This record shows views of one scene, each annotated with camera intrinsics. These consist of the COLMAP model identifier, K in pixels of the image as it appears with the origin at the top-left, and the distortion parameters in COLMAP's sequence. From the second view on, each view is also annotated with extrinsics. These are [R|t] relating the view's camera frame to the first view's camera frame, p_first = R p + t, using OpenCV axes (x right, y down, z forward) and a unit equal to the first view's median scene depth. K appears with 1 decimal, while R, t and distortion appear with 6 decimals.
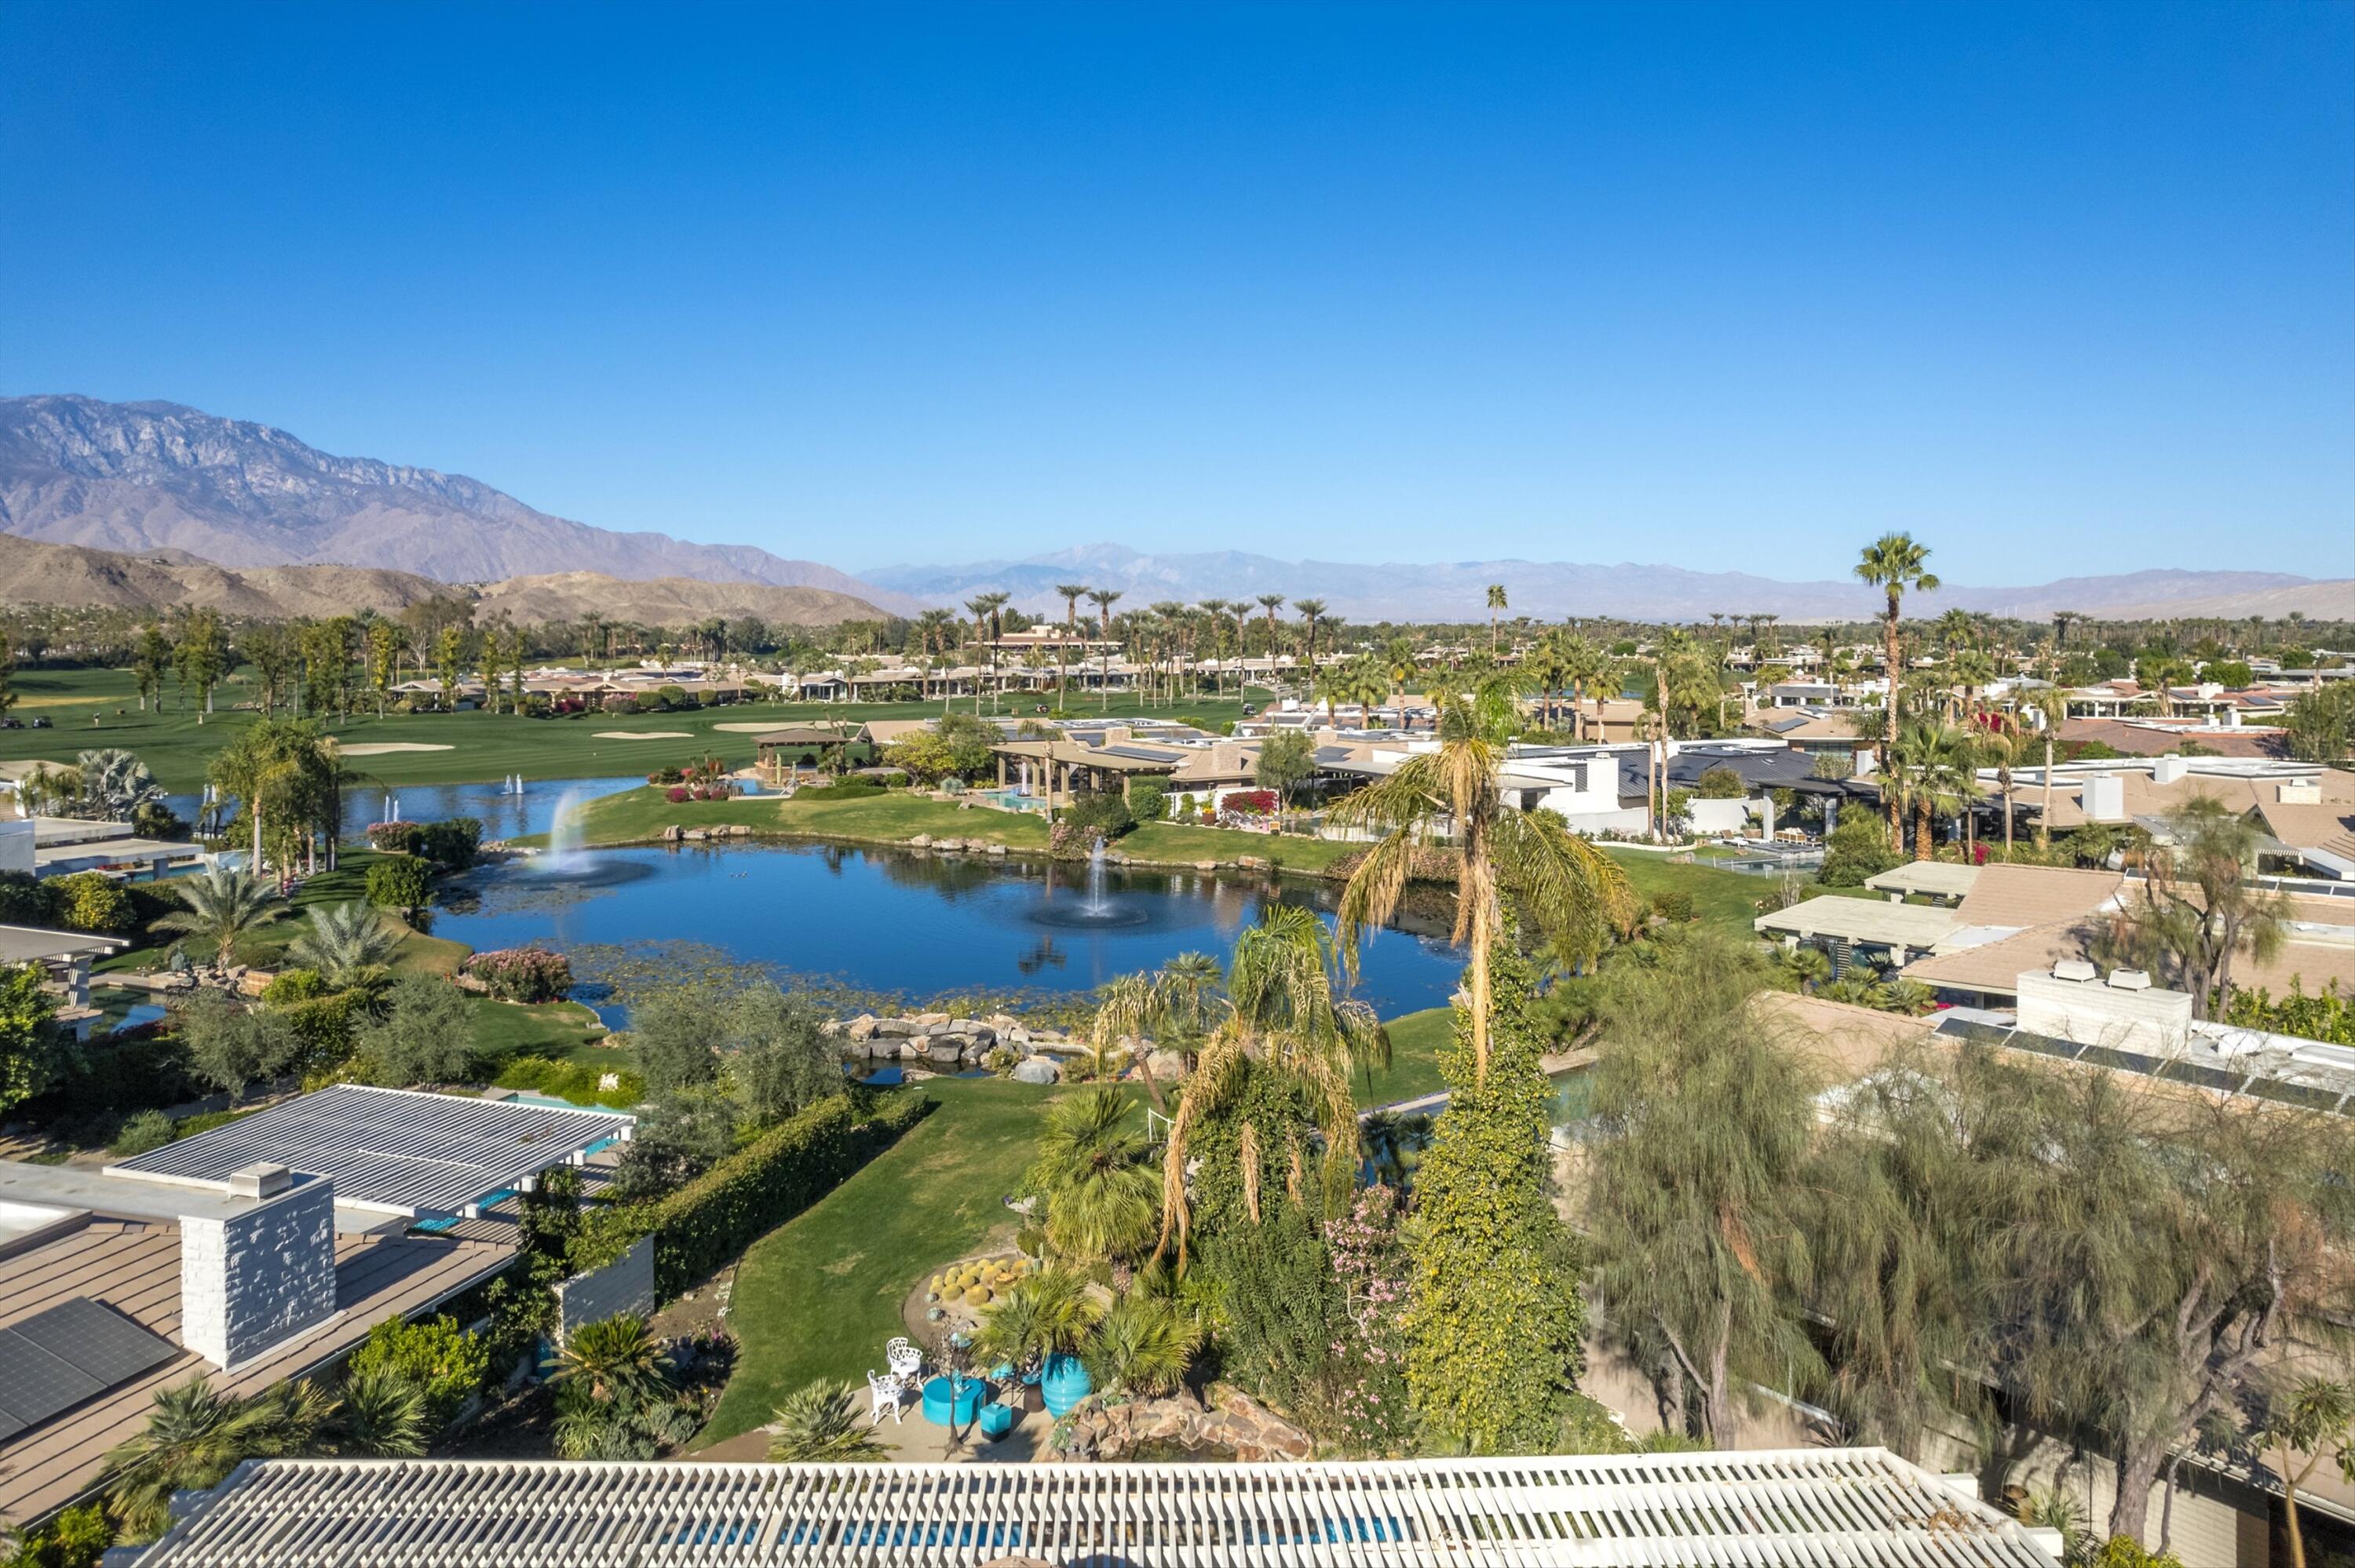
lens RADIAL K [[1535.3, 0, 1170.7], [0, 1535.3, 652.8], [0, 0, 1]] dist [-0.108473, 0.107903]
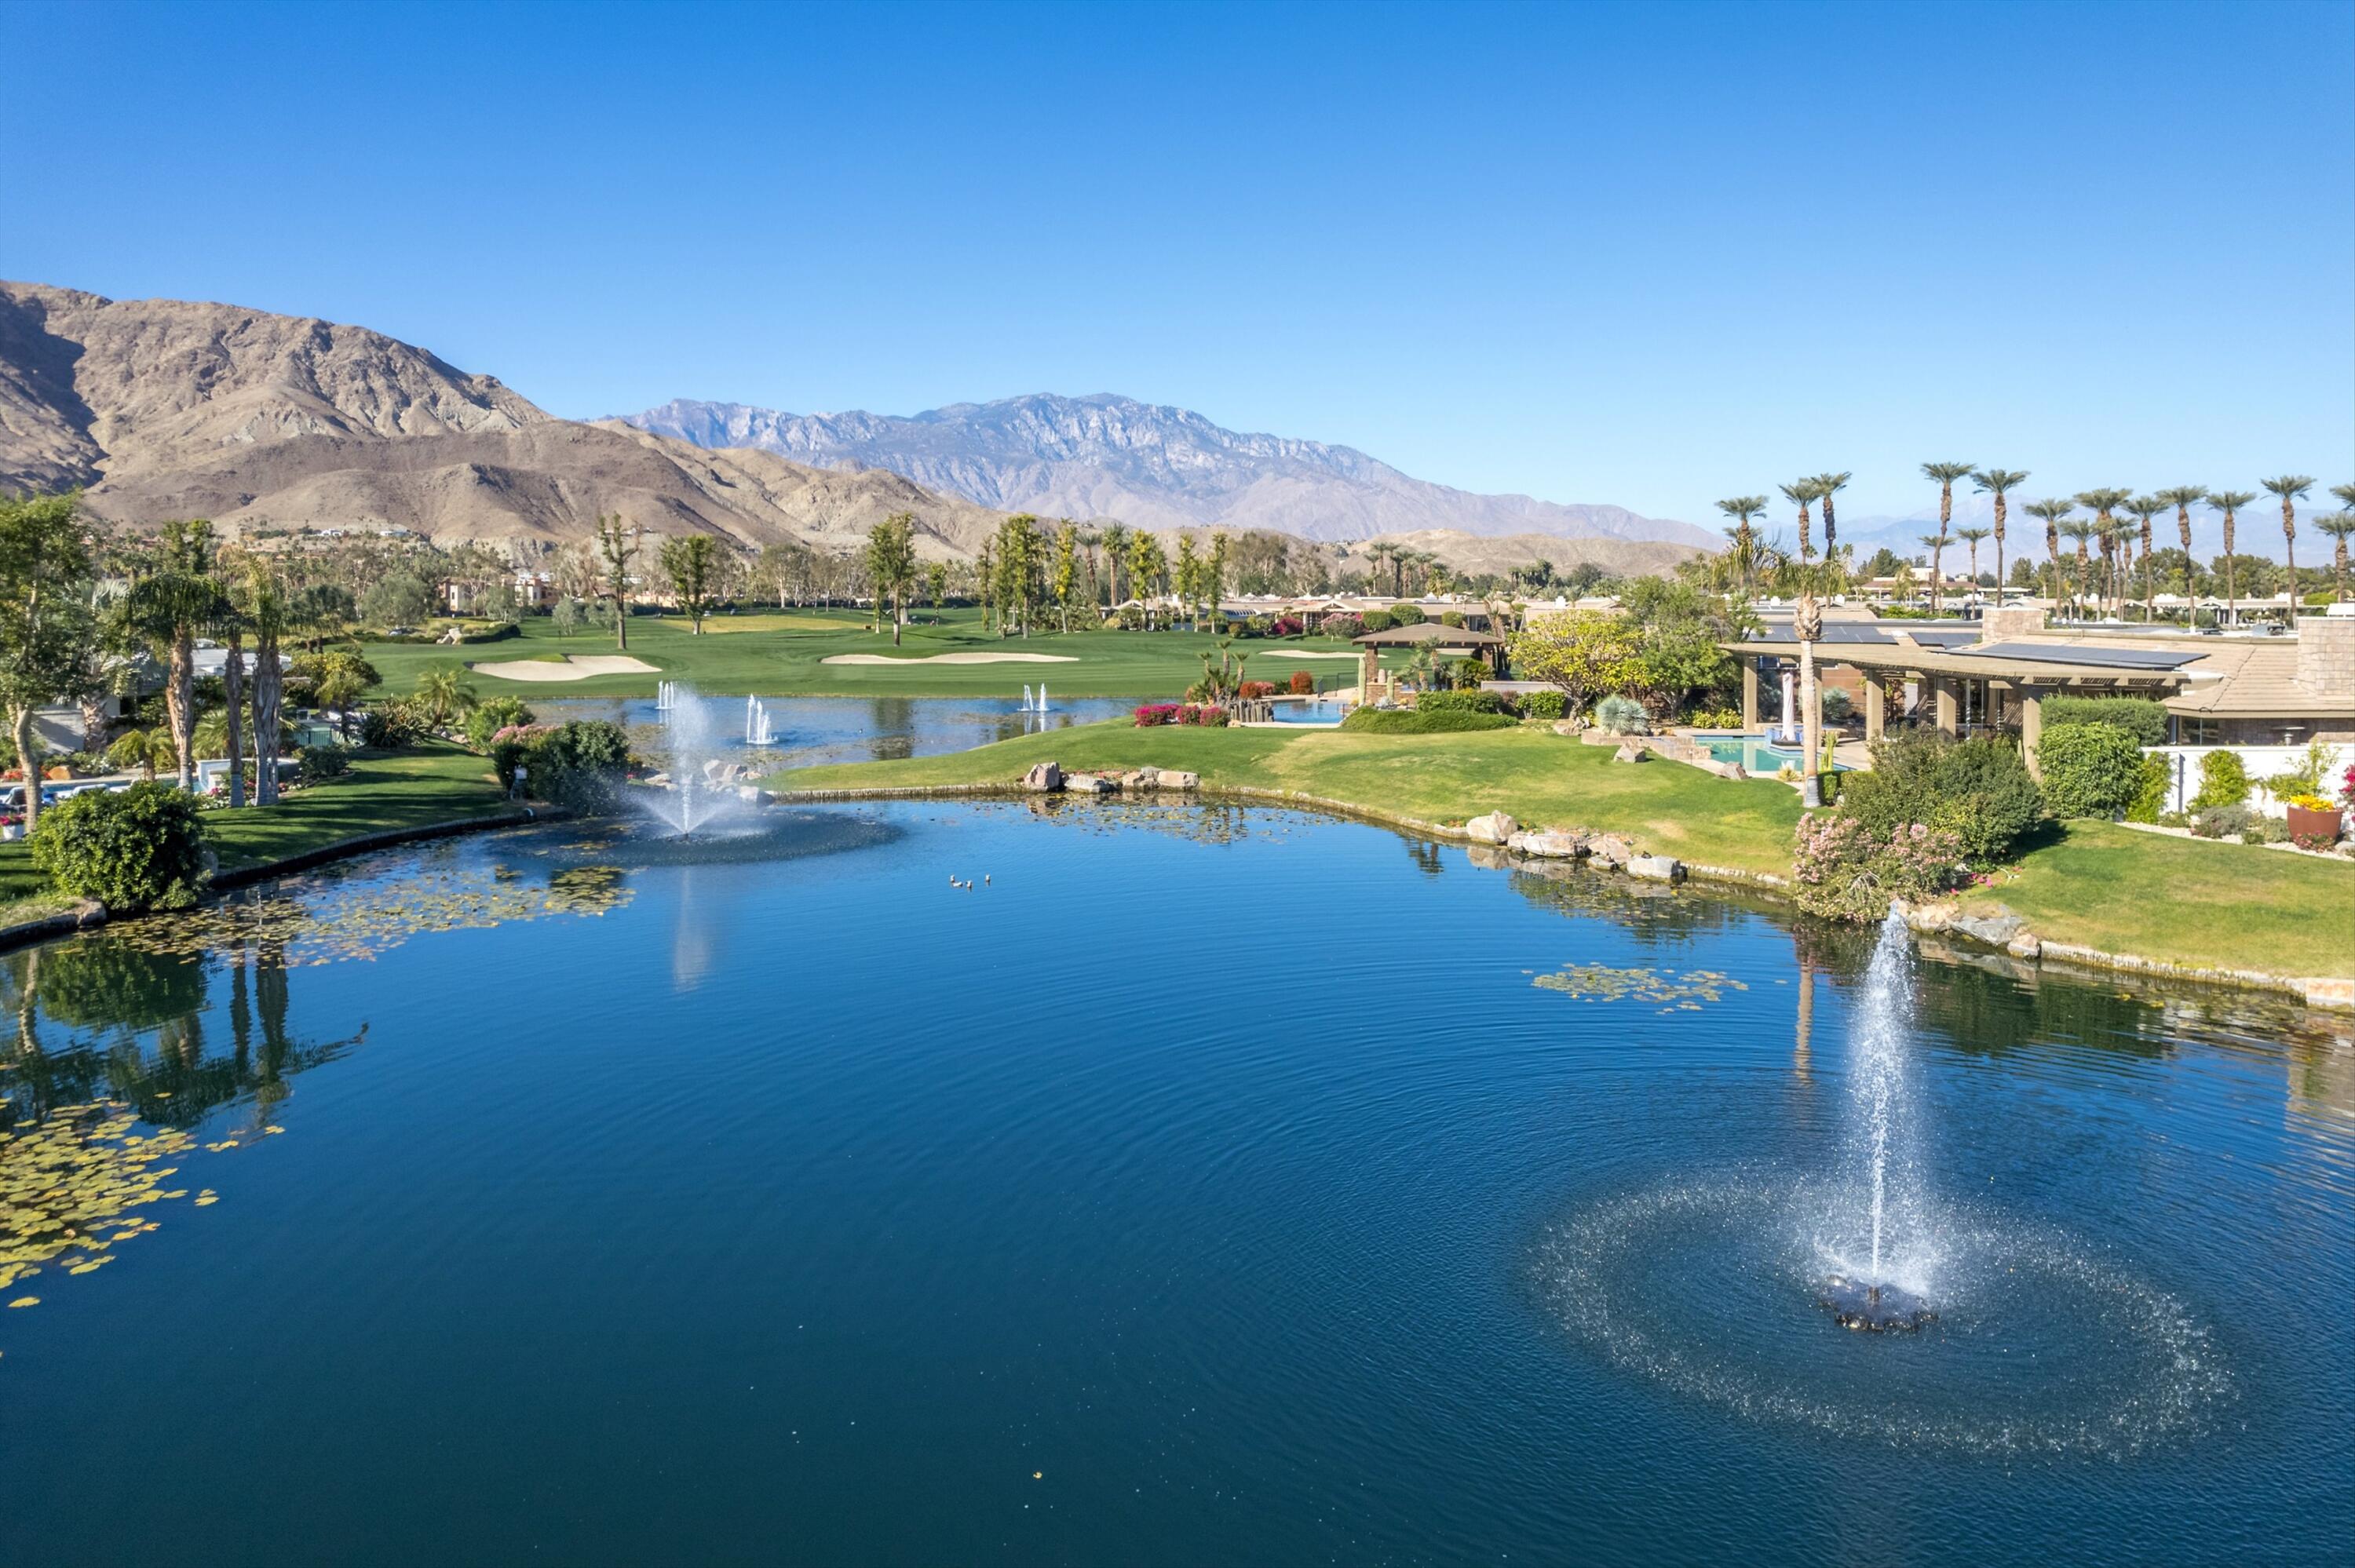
lens RADIAL K [[1535.3, 0, 1170.7], [0, 1535.3, 652.8], [0, 0, 1]] dist [-0.108473, 0.107903]
pose [[0.852138, 0.021588, -0.522871, -0.014100], [-0.007762, 0.999560, 0.028618, 0.051761], [0.523259, -0.020328, 0.851931, 0.490463]]
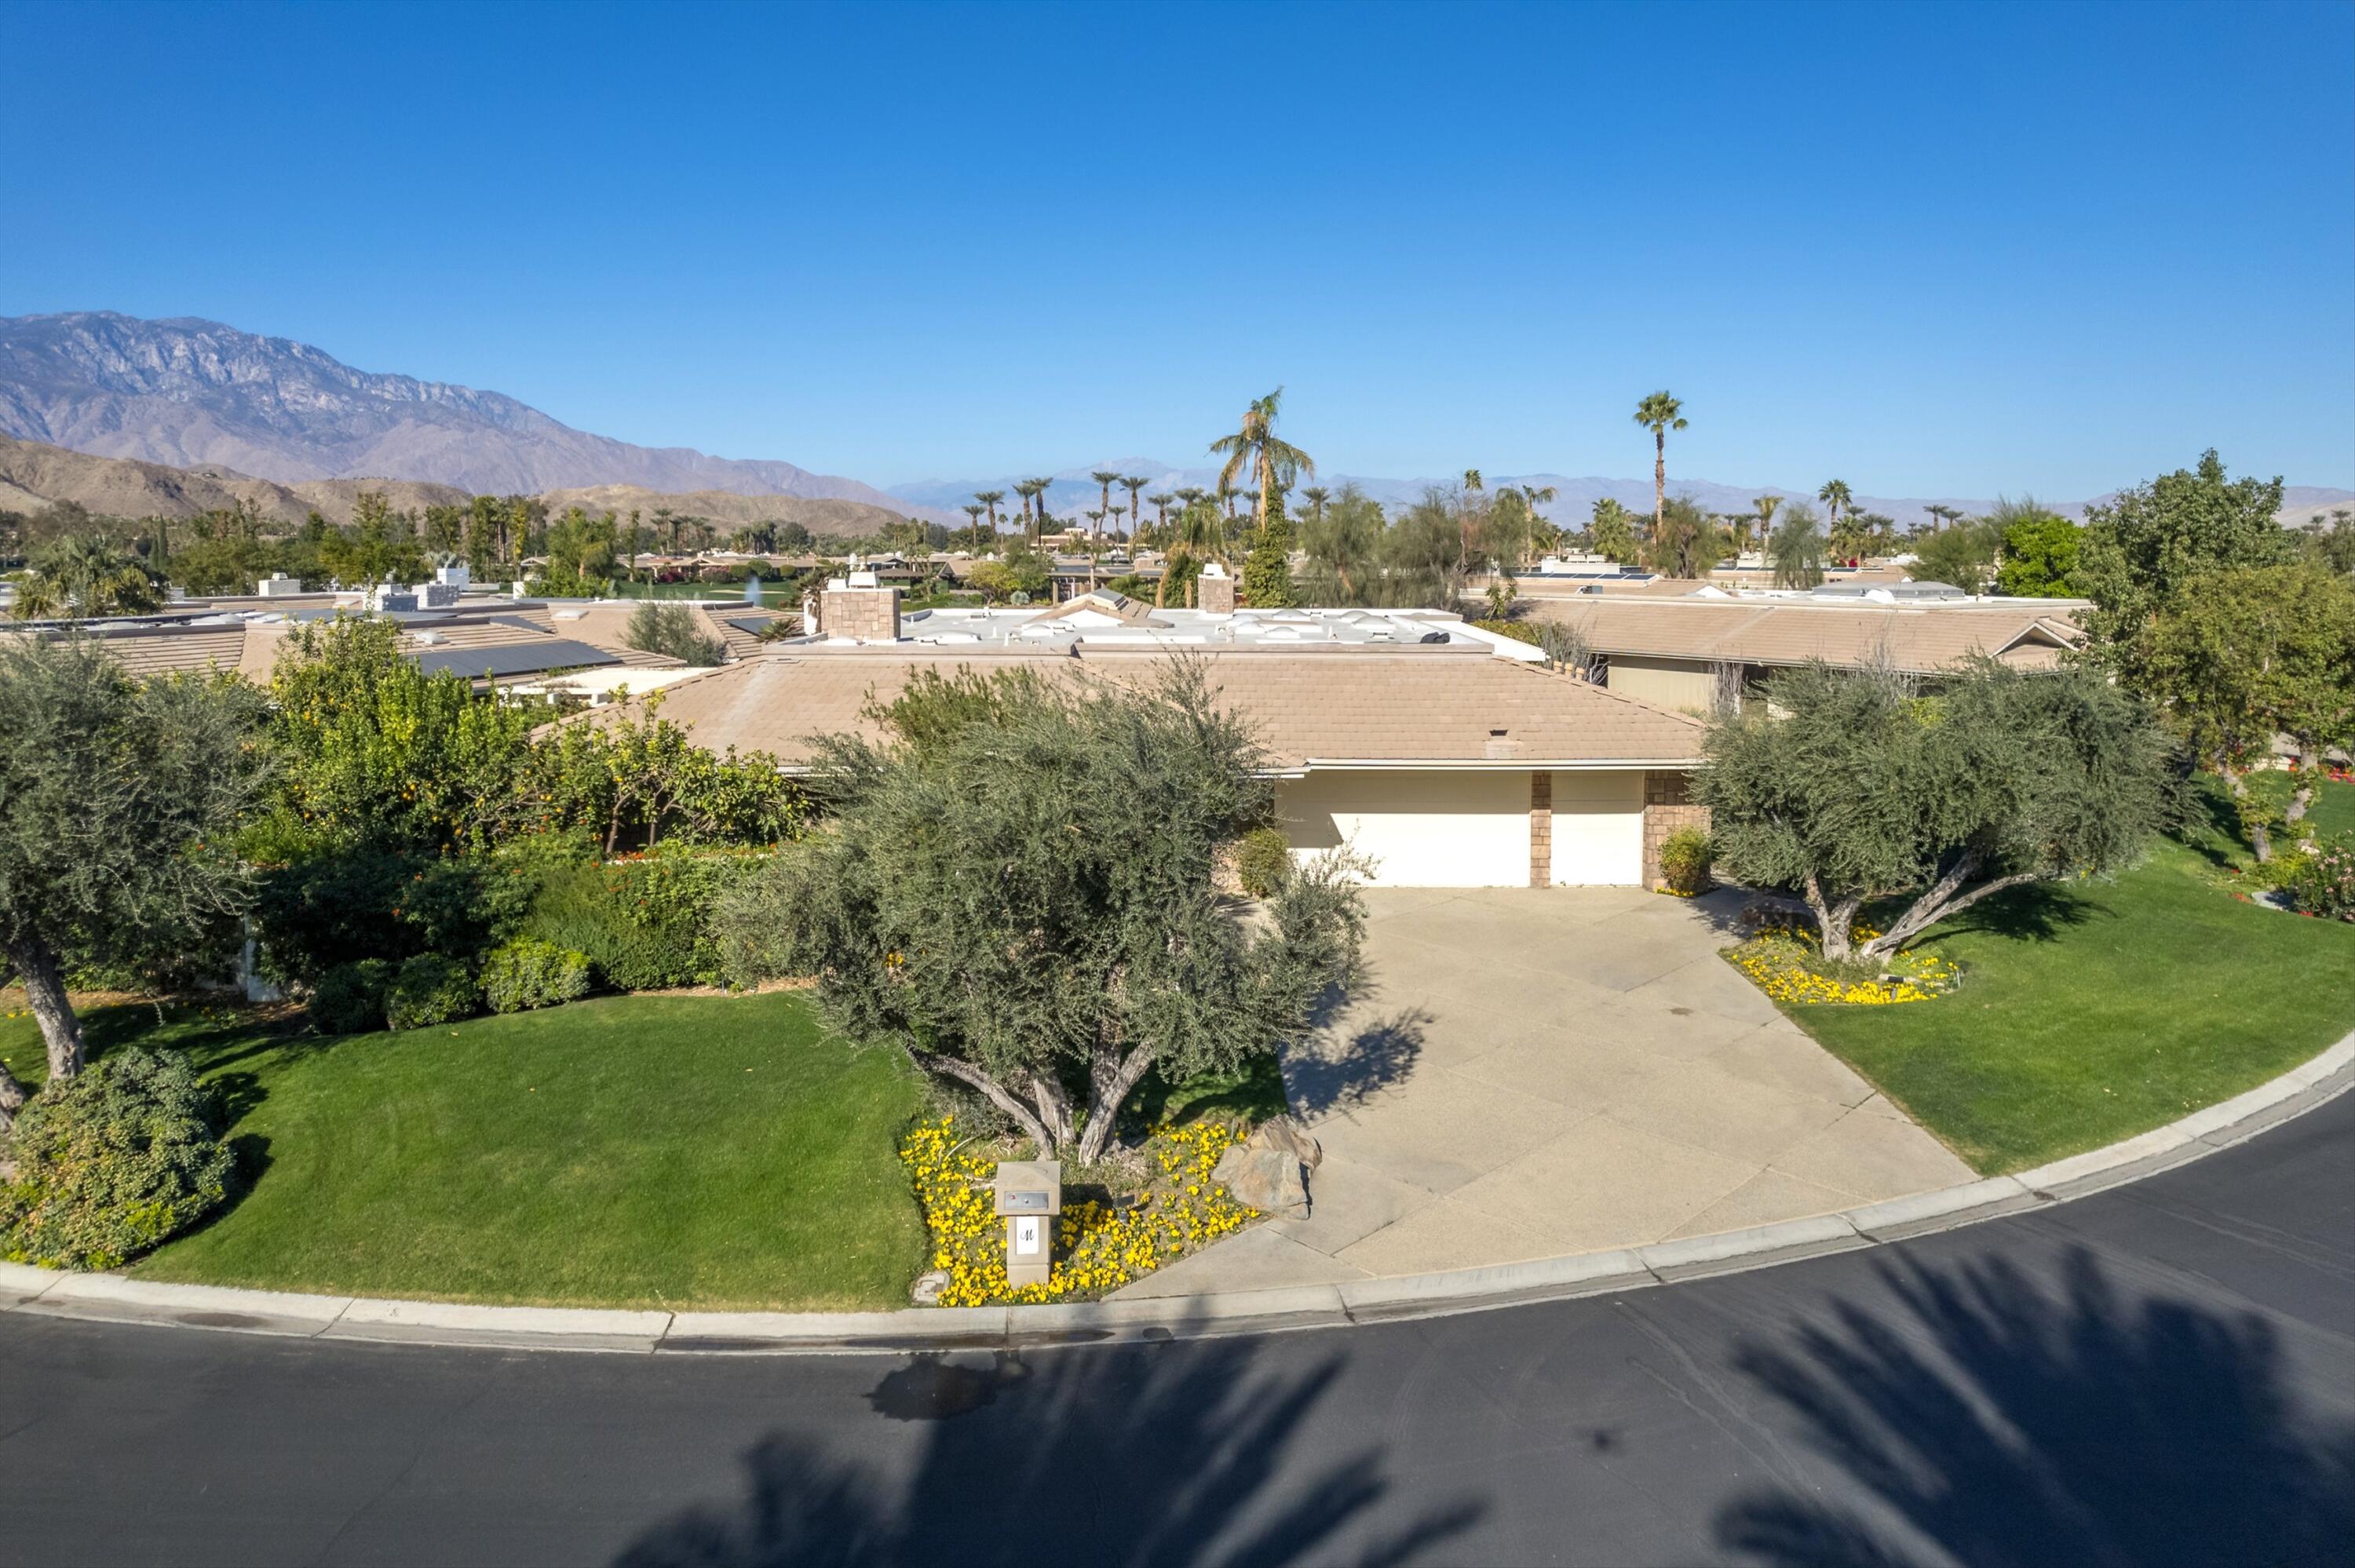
lens RADIAL K [[1535.3, 0, 1170.7], [0, 1535.3, 652.8], [0, 0, 1]] dist [-0.108473, 0.107903]
pose [[0.999804, 0.002009, -0.019674, 0.014523], [-0.000918, 0.998469, 0.055304, 0.056610], [0.019755, -0.055275, 0.998276, -0.308084]]
